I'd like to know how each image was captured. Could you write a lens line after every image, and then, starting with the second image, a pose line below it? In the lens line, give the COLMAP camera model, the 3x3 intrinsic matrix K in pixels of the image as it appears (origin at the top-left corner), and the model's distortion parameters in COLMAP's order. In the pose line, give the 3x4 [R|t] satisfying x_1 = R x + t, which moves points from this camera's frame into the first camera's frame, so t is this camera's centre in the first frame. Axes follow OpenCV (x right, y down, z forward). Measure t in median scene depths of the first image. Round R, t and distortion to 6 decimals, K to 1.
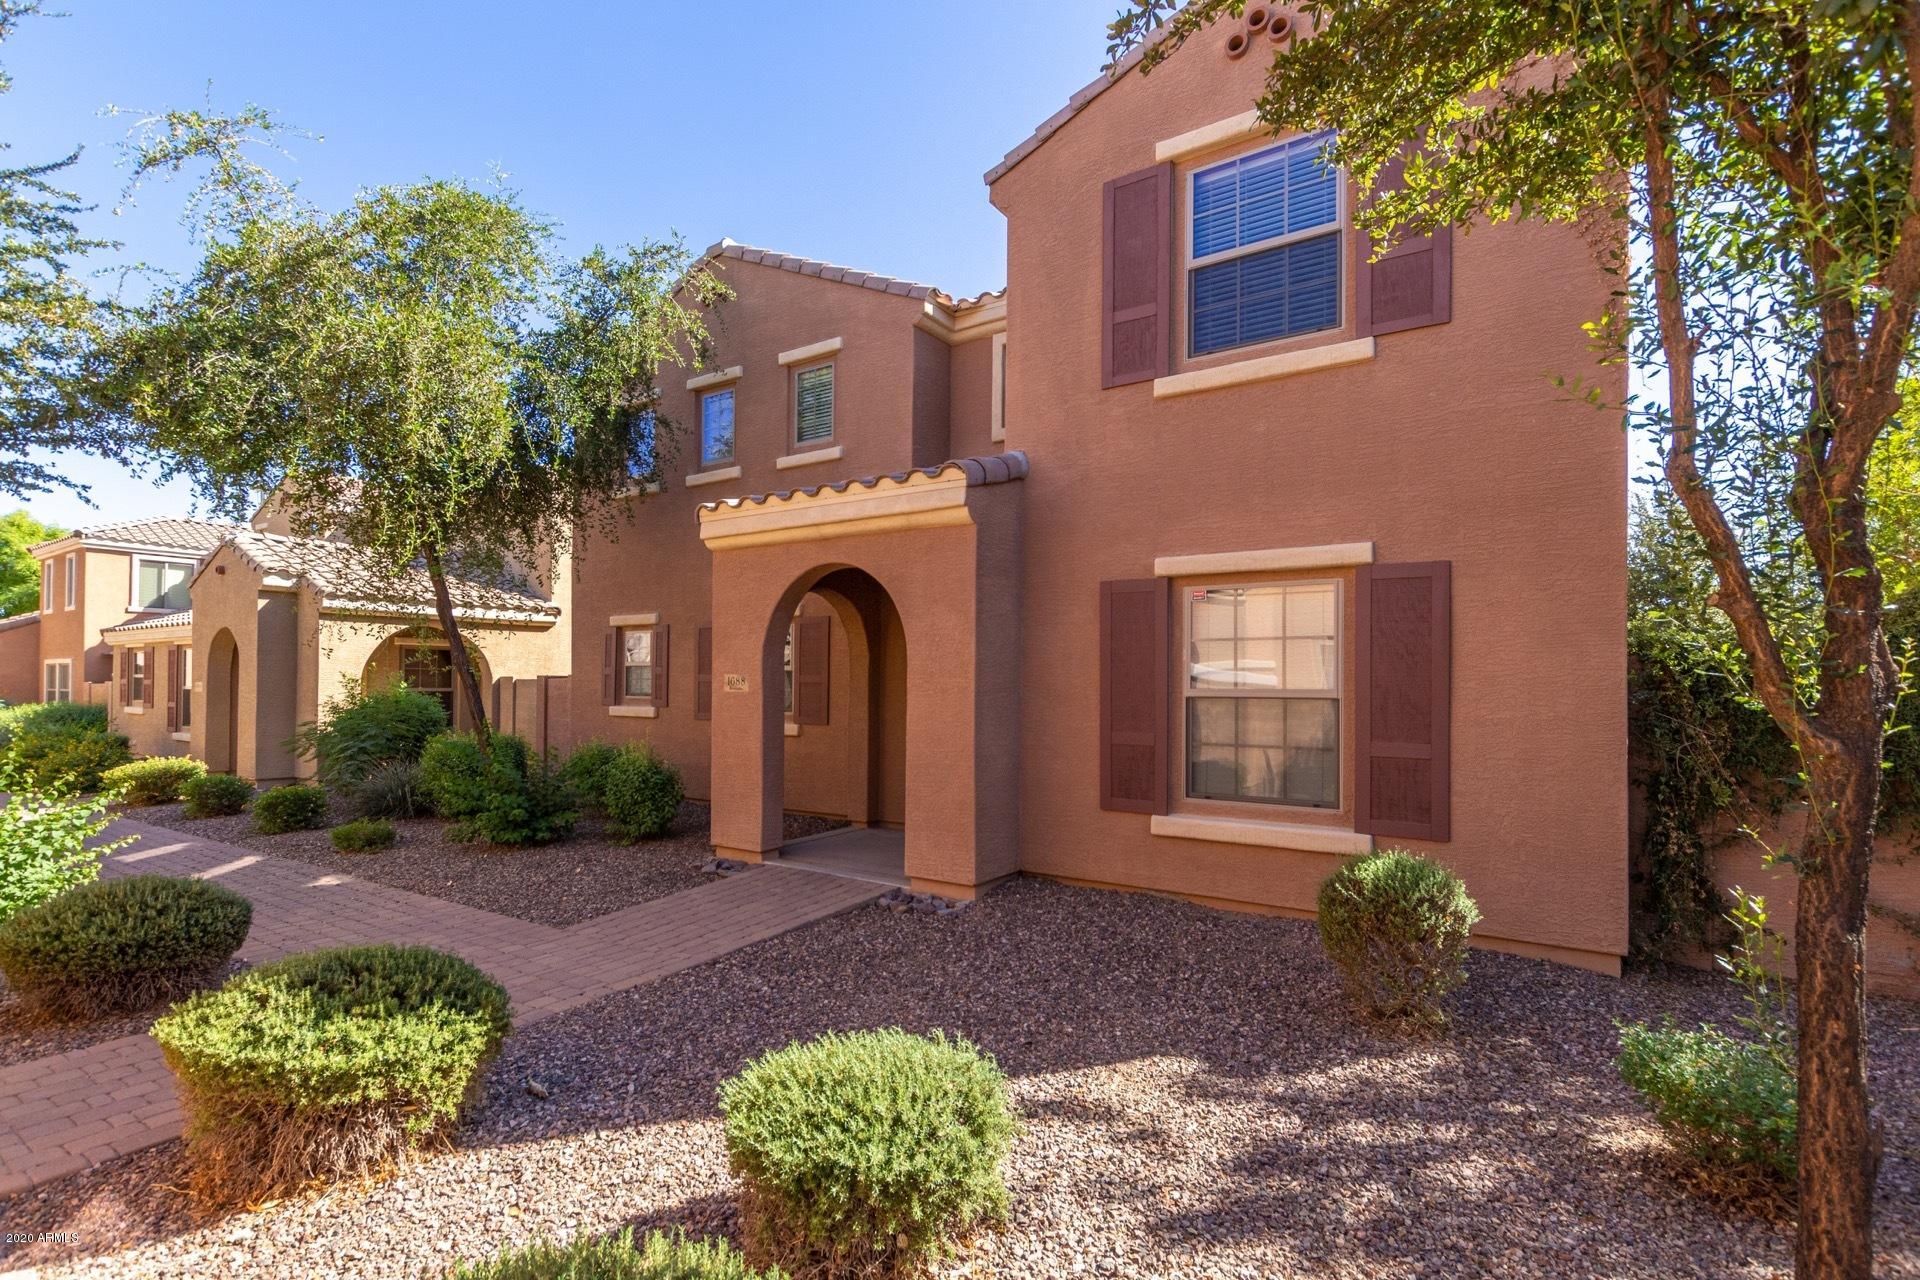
lens RADIAL K [[894.2, 0, 979.6], [0, 894.2, 648.3], [0, 0, 1]] dist [0.004817, -0.000275]
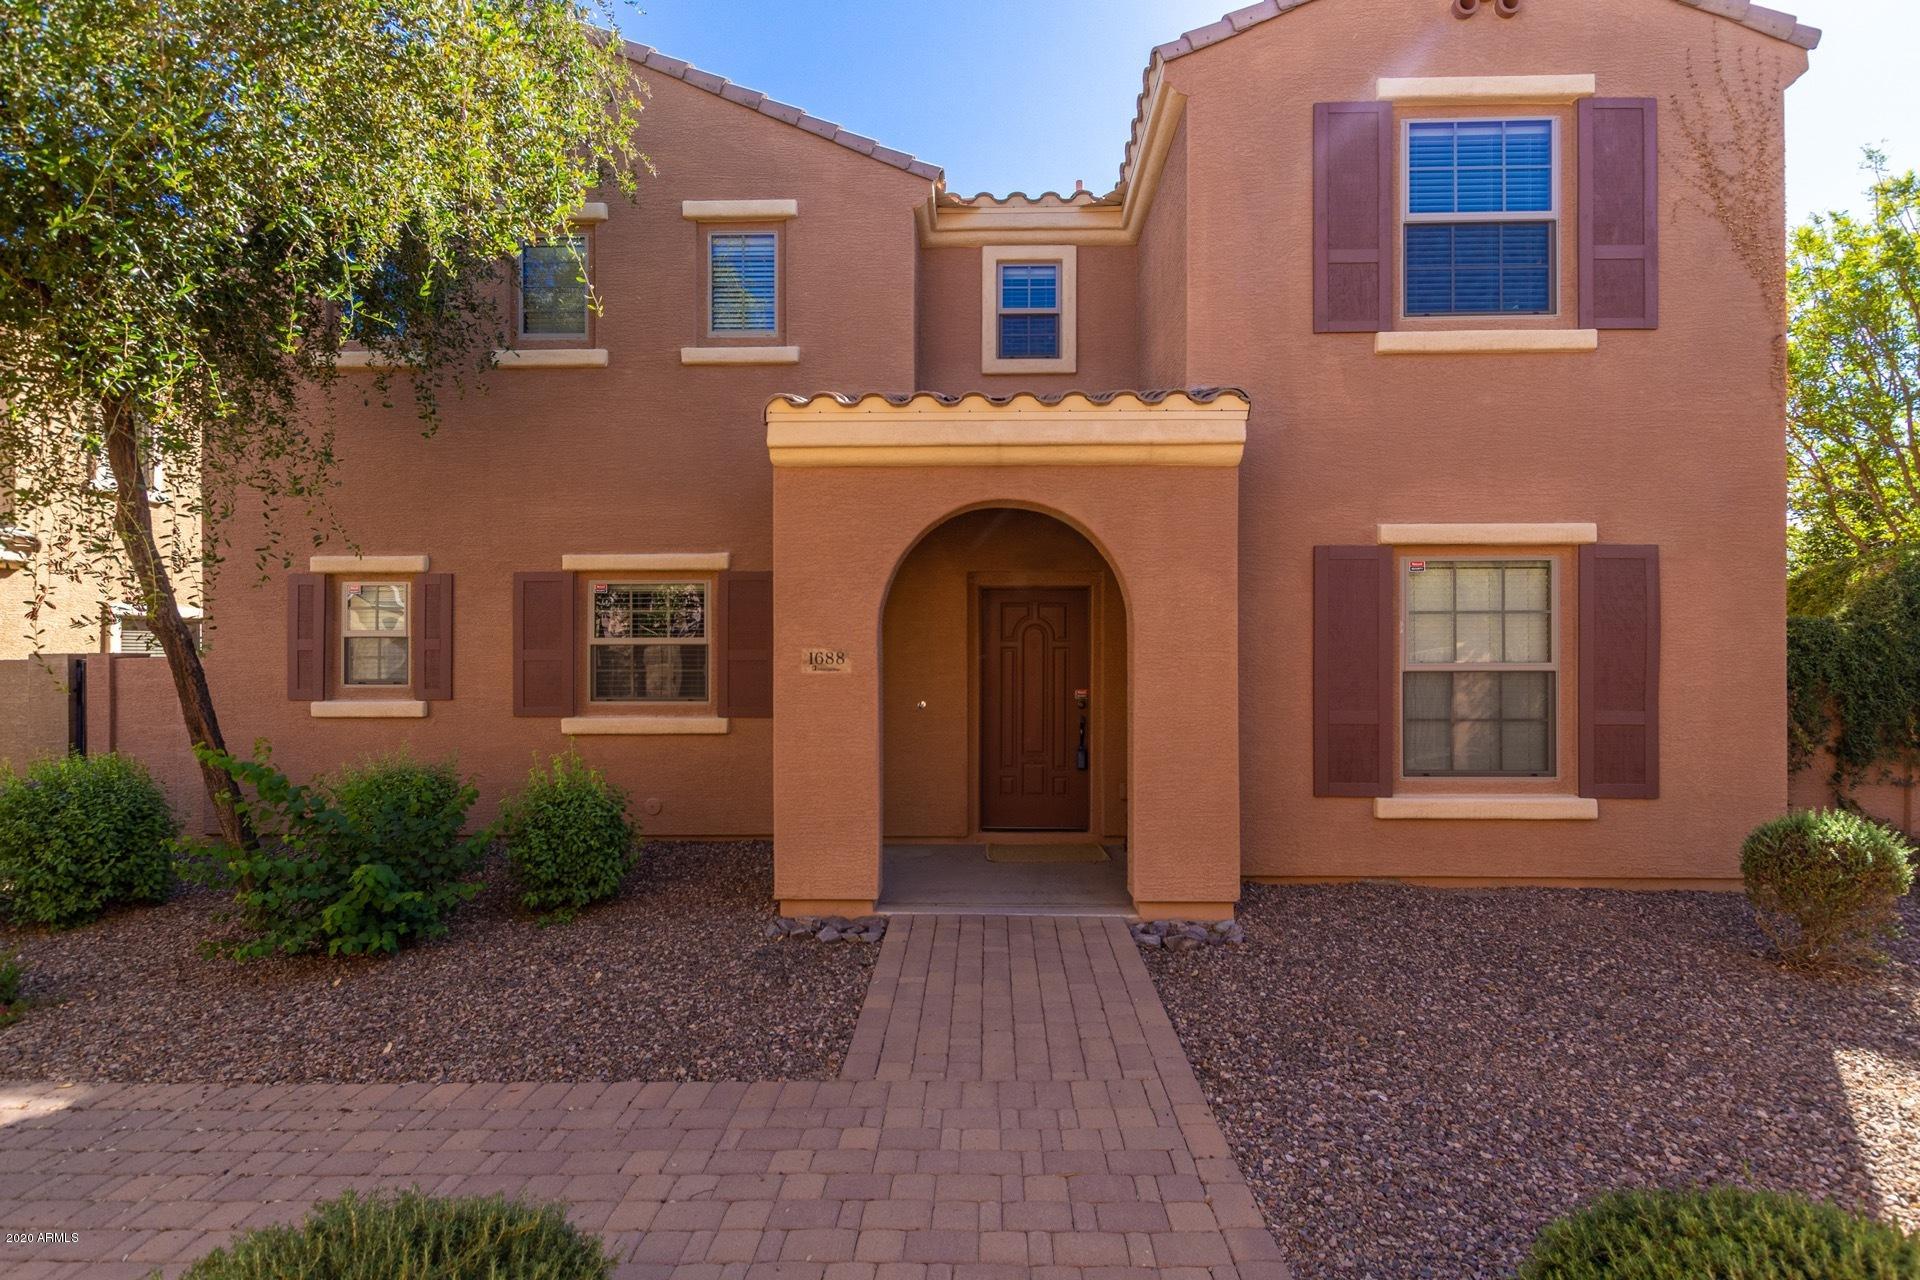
lens RADIAL K [[894.2, 0, 960.1], [0, 894.2, 640.5], [0, 0, 1]] dist [0.004817, -0.000275]
pose [[0.846307, 0.004178, 0.532679, -0.655650], [-0.013674, 0.999810, 0.013883, 0.013654], [-0.532520, -0.019034, 0.846203, 0.426626]]
